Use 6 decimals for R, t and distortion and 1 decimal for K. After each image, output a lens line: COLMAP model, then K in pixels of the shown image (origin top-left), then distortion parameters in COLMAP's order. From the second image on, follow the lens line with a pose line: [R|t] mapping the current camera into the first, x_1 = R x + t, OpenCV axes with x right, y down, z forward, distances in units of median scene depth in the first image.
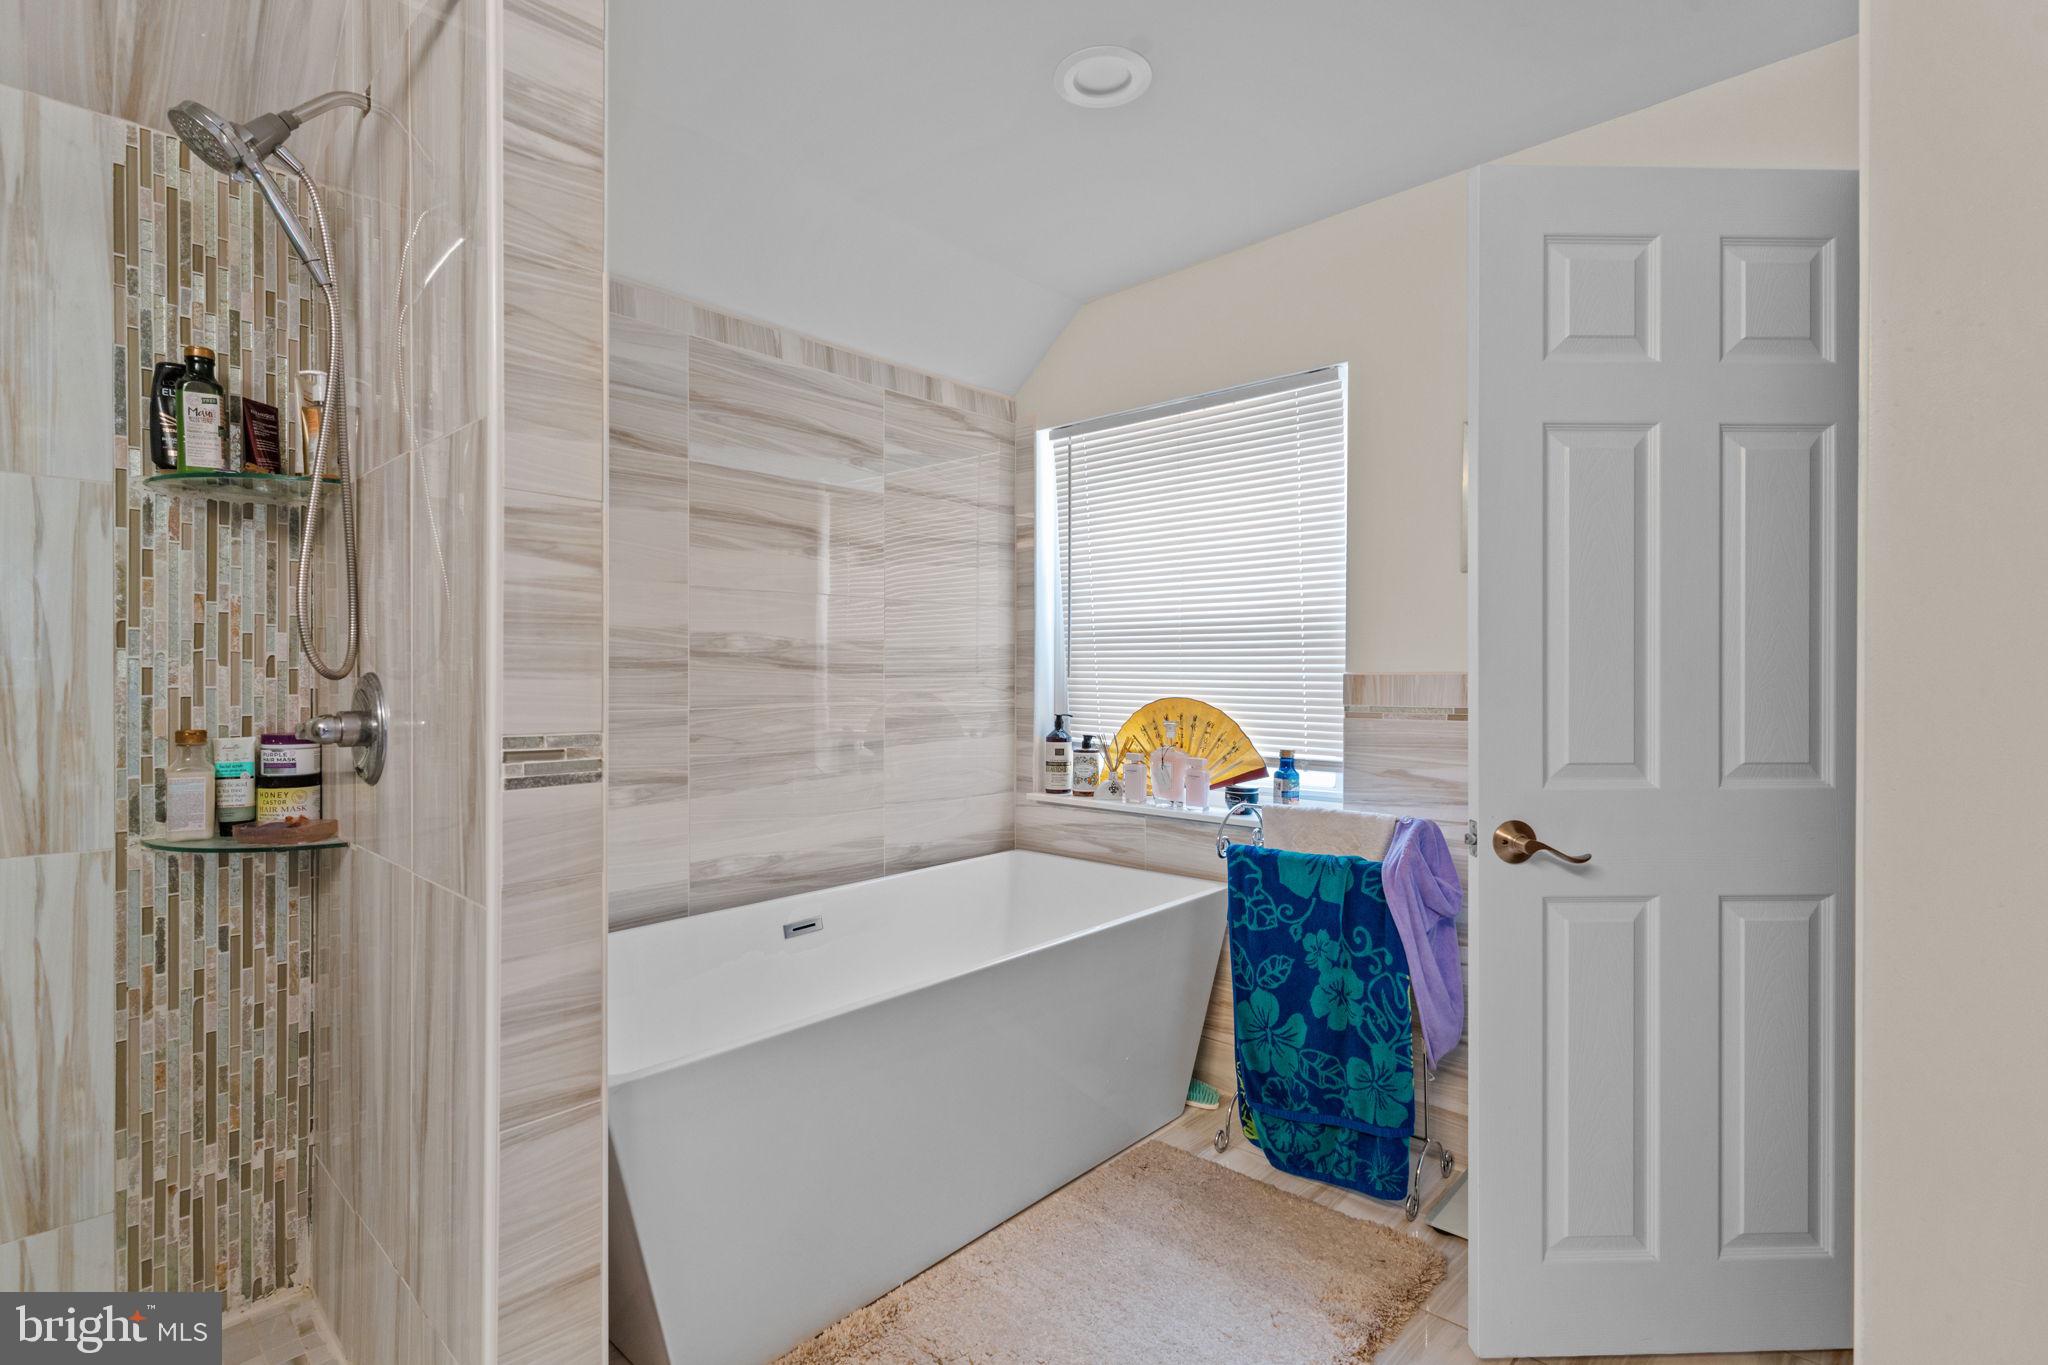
lens RADIAL K [[971.6, 0, 1026.0], [0, 971.6, 684.7], [0, 0, 1]] dist [0.002870, -0.001726]
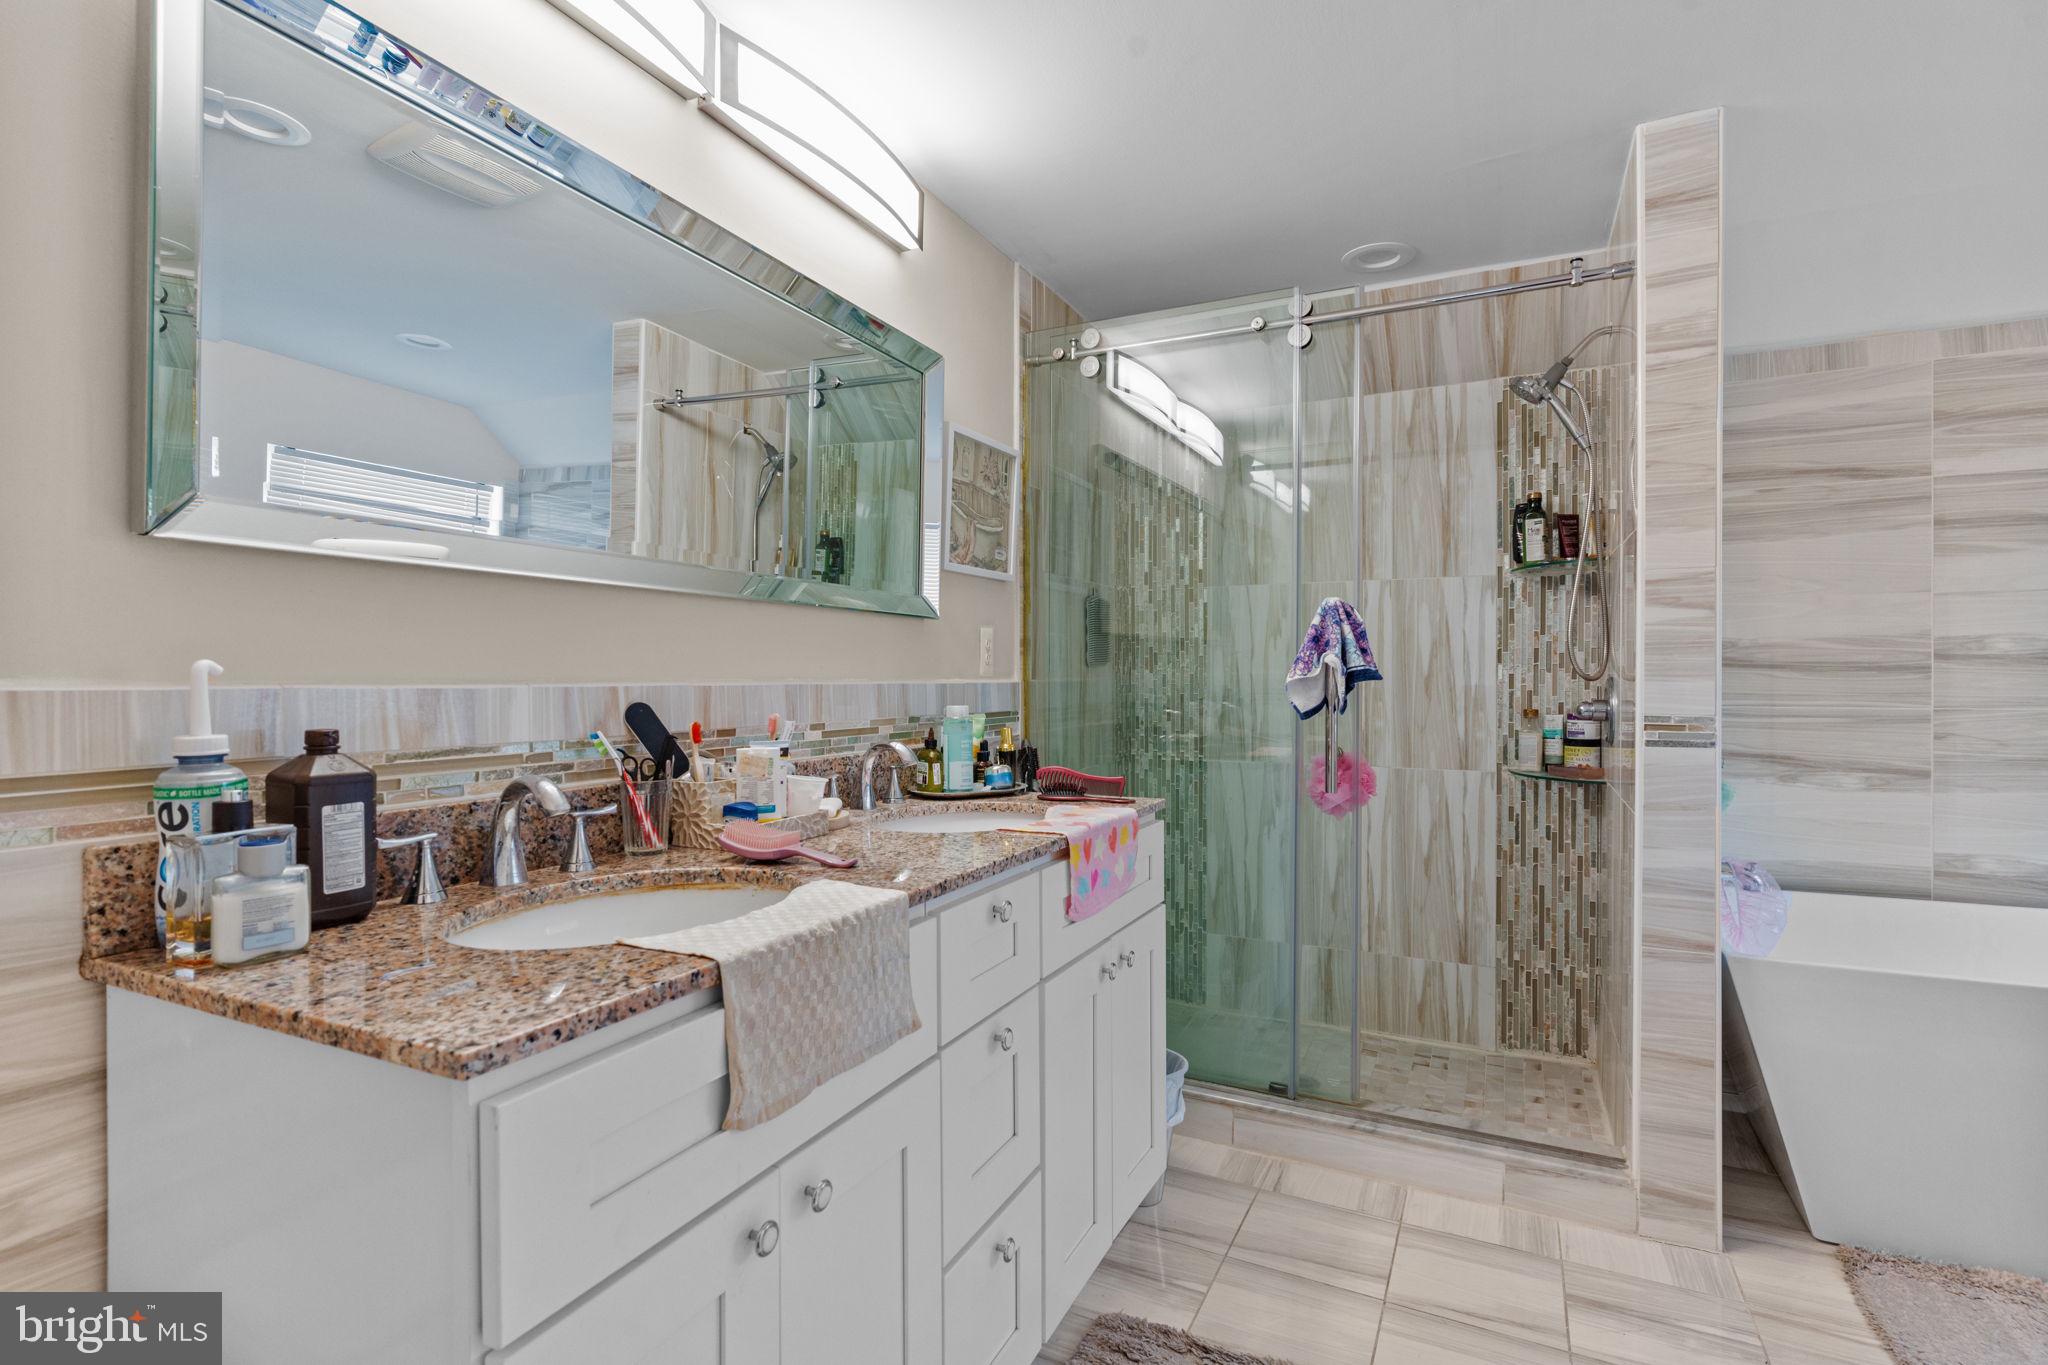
lens RADIAL K [[971.6, 0, 1026.7], [0, 971.6, 679.2], [0, 0, 1]] dist [0.002870, -0.001726]
pose [[0.287559, 0.001434, -0.957762, 0.553226], [-0.005006, 0.999987, -0.000006, -0.003098], [0.957750, 0.004796, 0.287563, -0.373297]]
